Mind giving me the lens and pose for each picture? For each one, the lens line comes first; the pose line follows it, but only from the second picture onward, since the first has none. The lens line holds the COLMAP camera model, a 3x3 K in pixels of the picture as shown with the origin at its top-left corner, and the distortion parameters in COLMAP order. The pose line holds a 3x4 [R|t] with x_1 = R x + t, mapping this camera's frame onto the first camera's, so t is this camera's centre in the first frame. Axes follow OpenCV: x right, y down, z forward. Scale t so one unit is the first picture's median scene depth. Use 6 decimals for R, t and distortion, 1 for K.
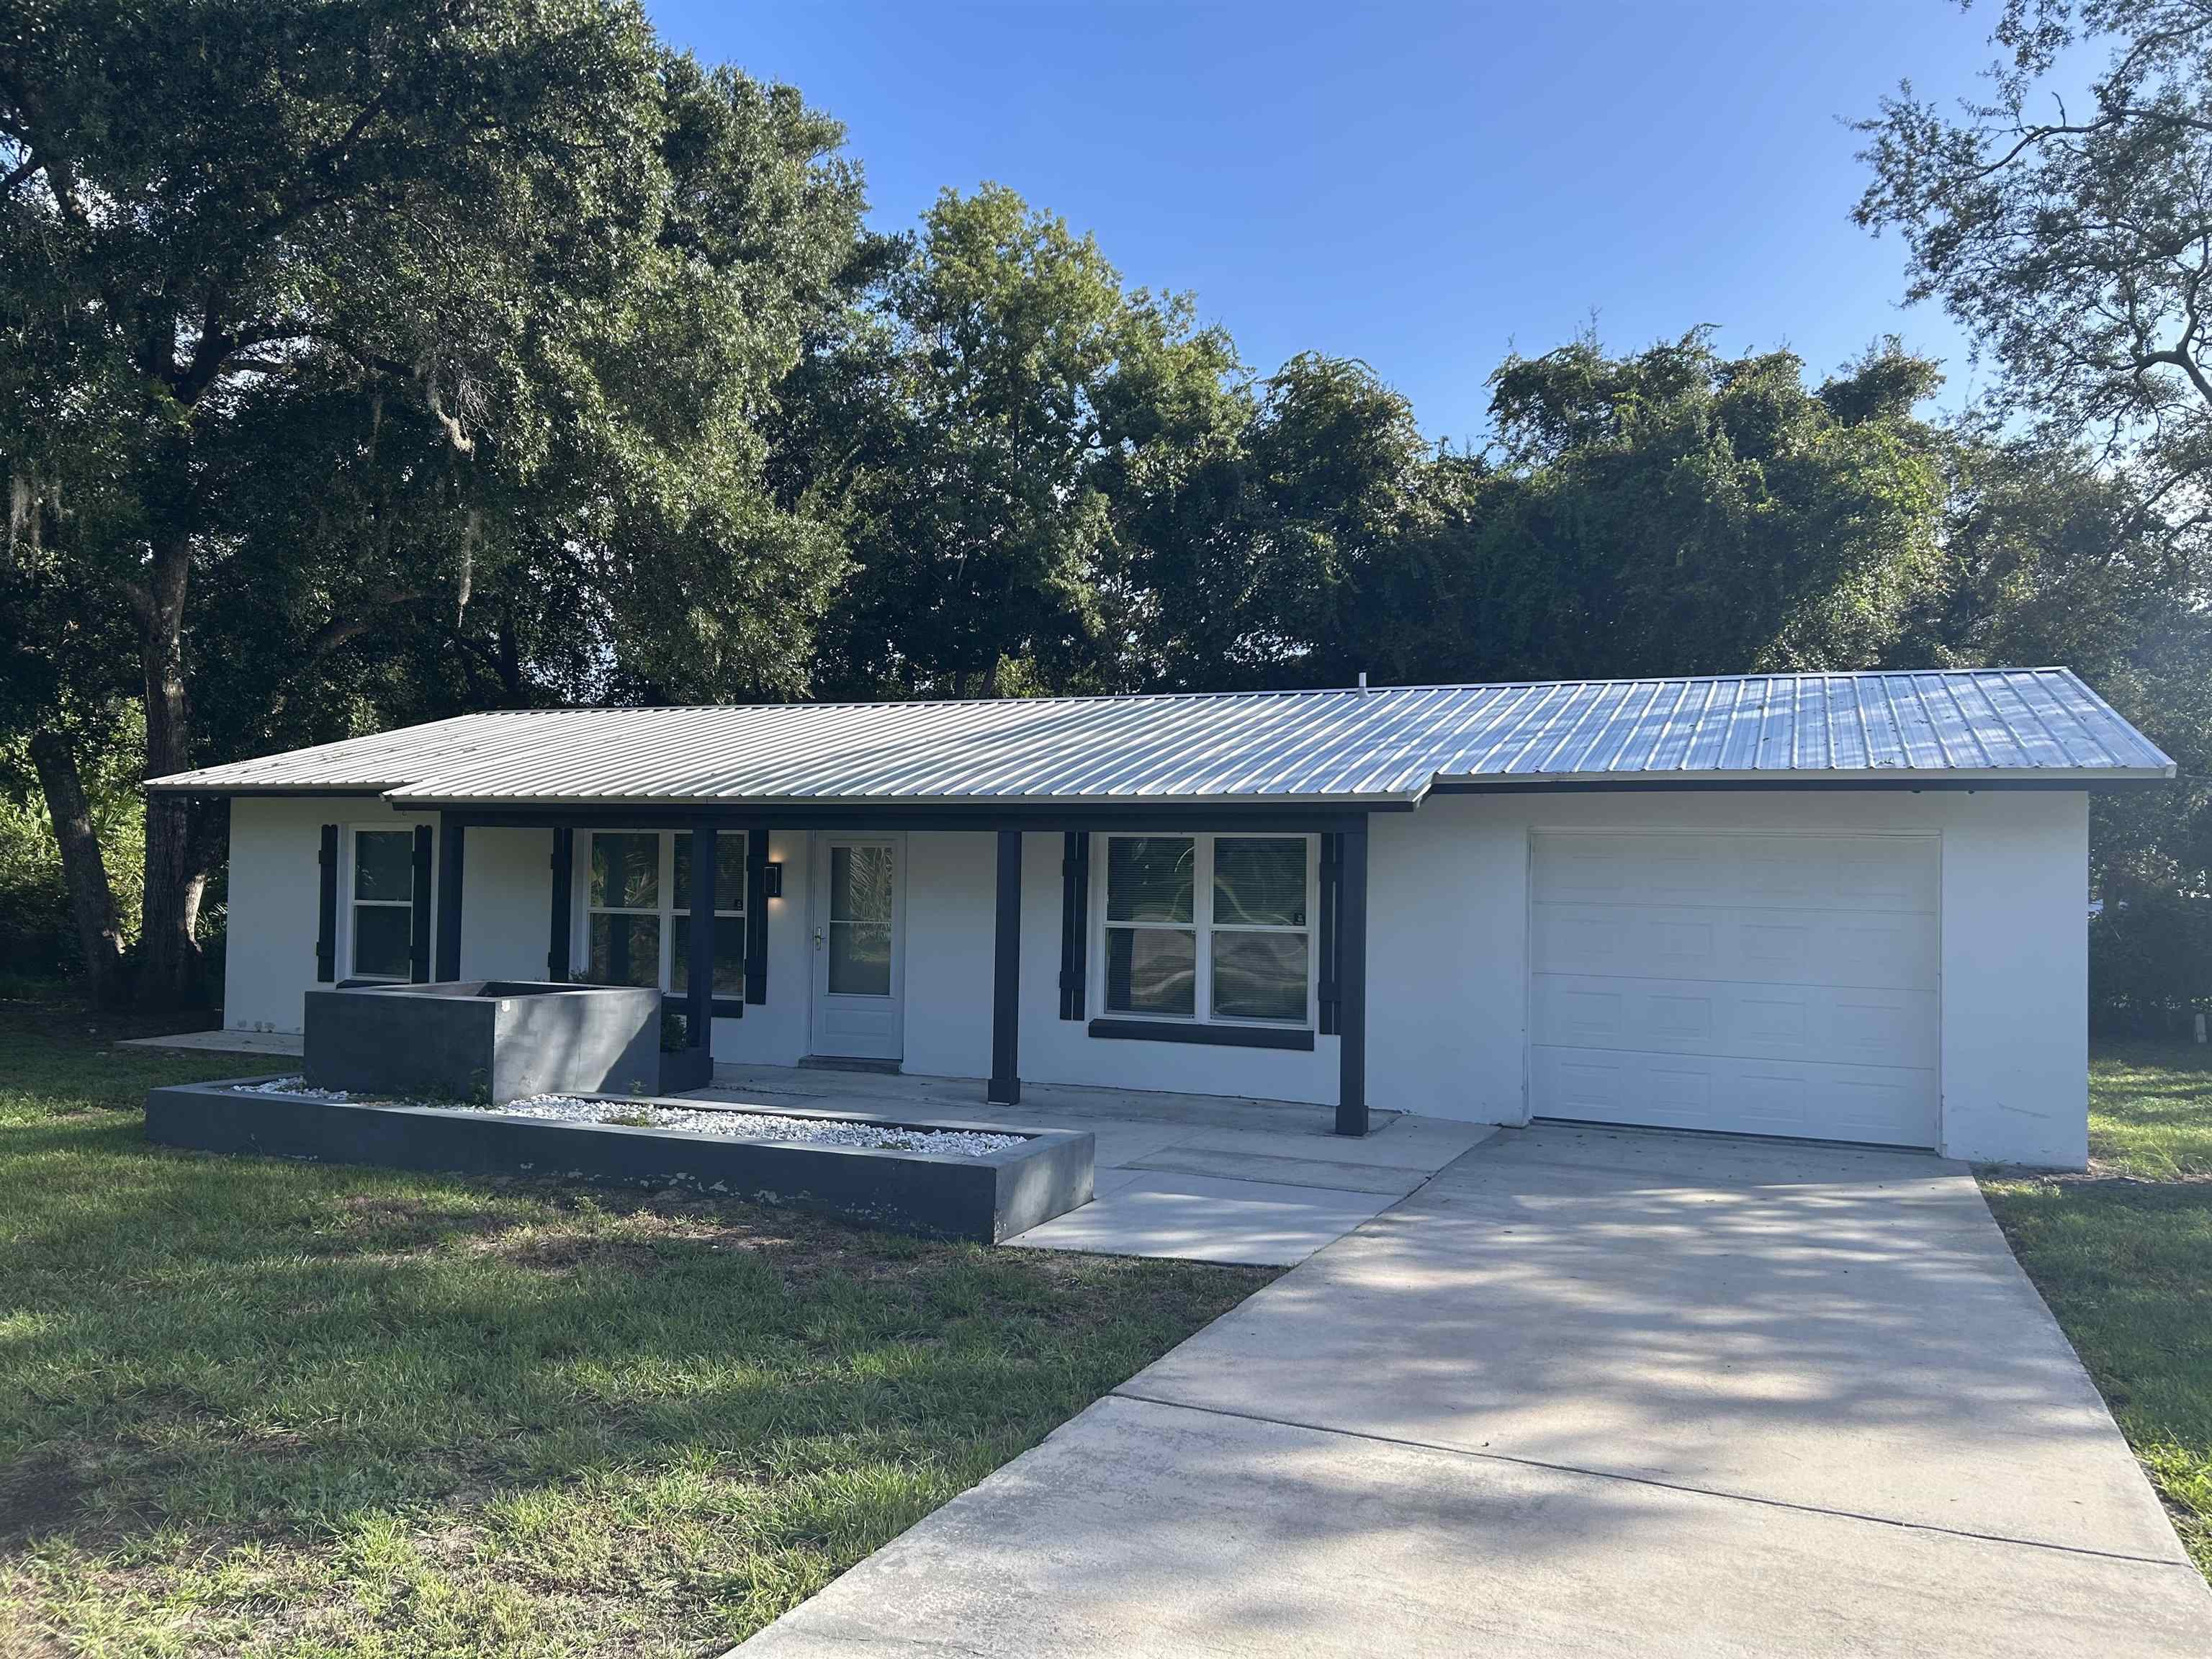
lens RADIAL K [[1658.2, 0, 1106.0], [0, 1658.2, 829.5], [0, 0, 1]] dist [0.002803, -0.001504]
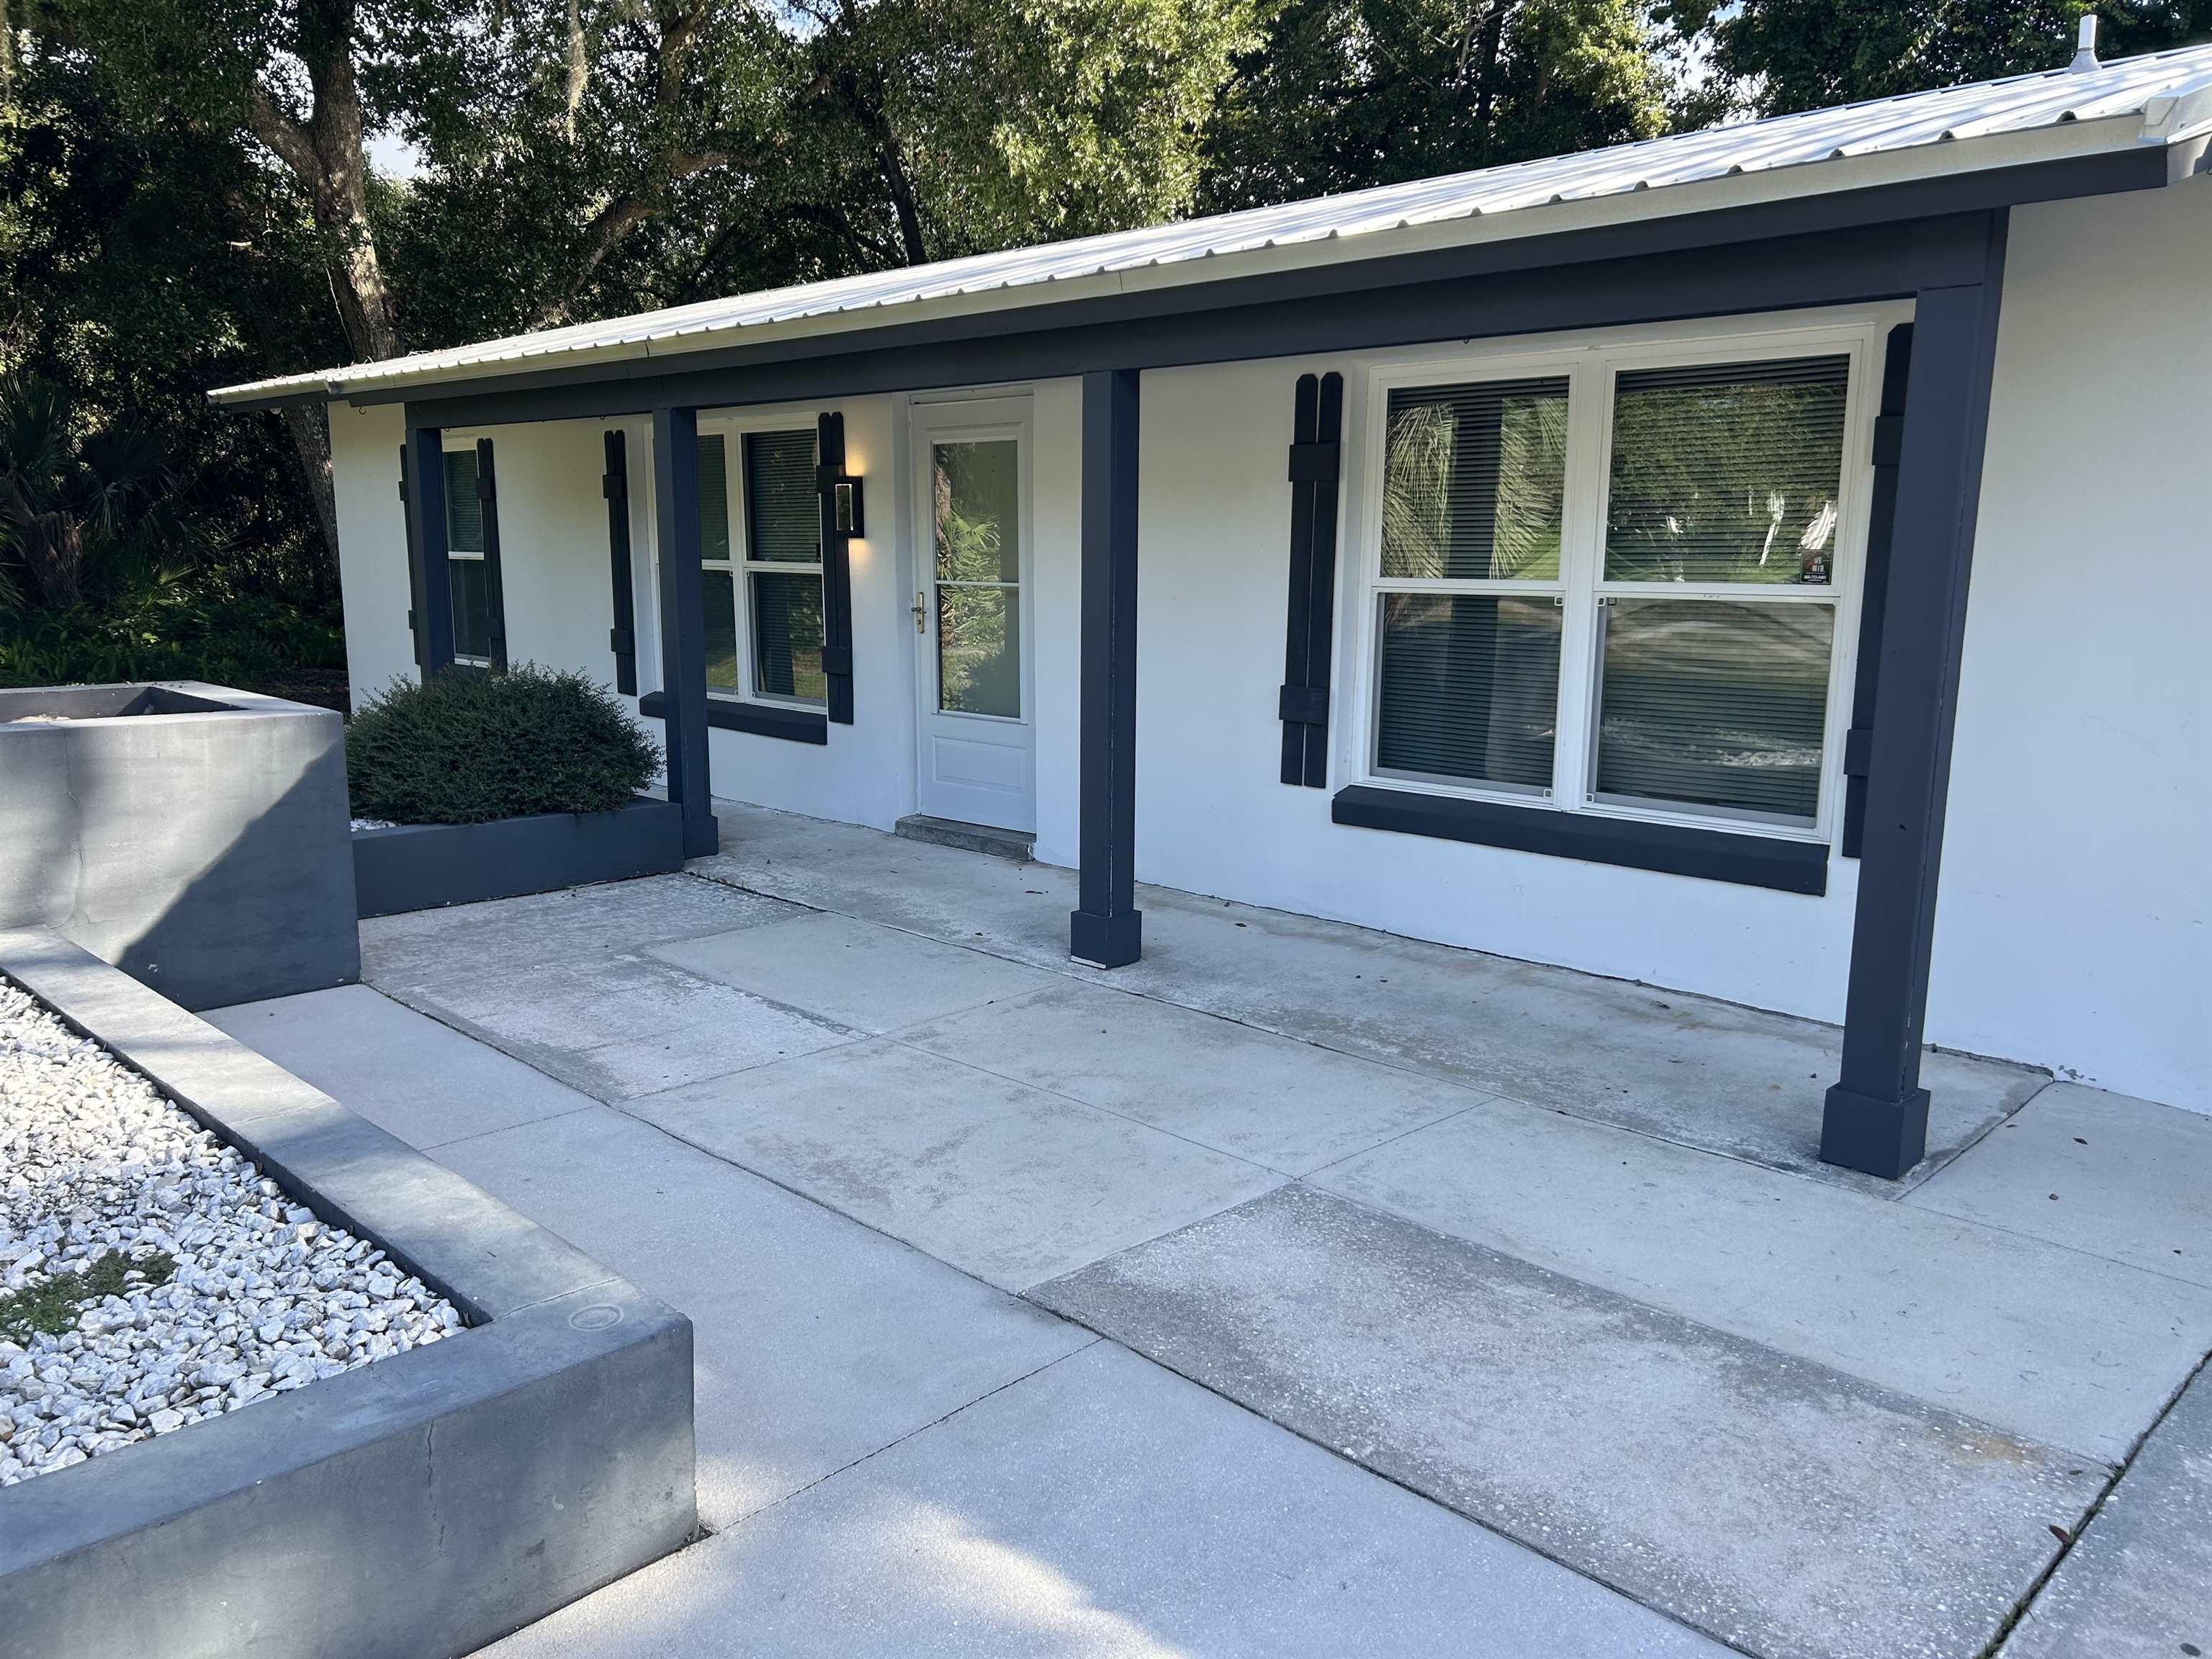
lens RADIAL K [[1658.2, 0, 1106.0], [0, 1658.2, 829.5], [0, 0, 1]] dist [0.002803, -0.001504]
pose [[0.921464, 0.057629, -0.384166, 0.104632], [0.018845, 0.981139, 0.192383, 0.031002], [0.388007, -0.184514, 0.902998, 0.499631]]
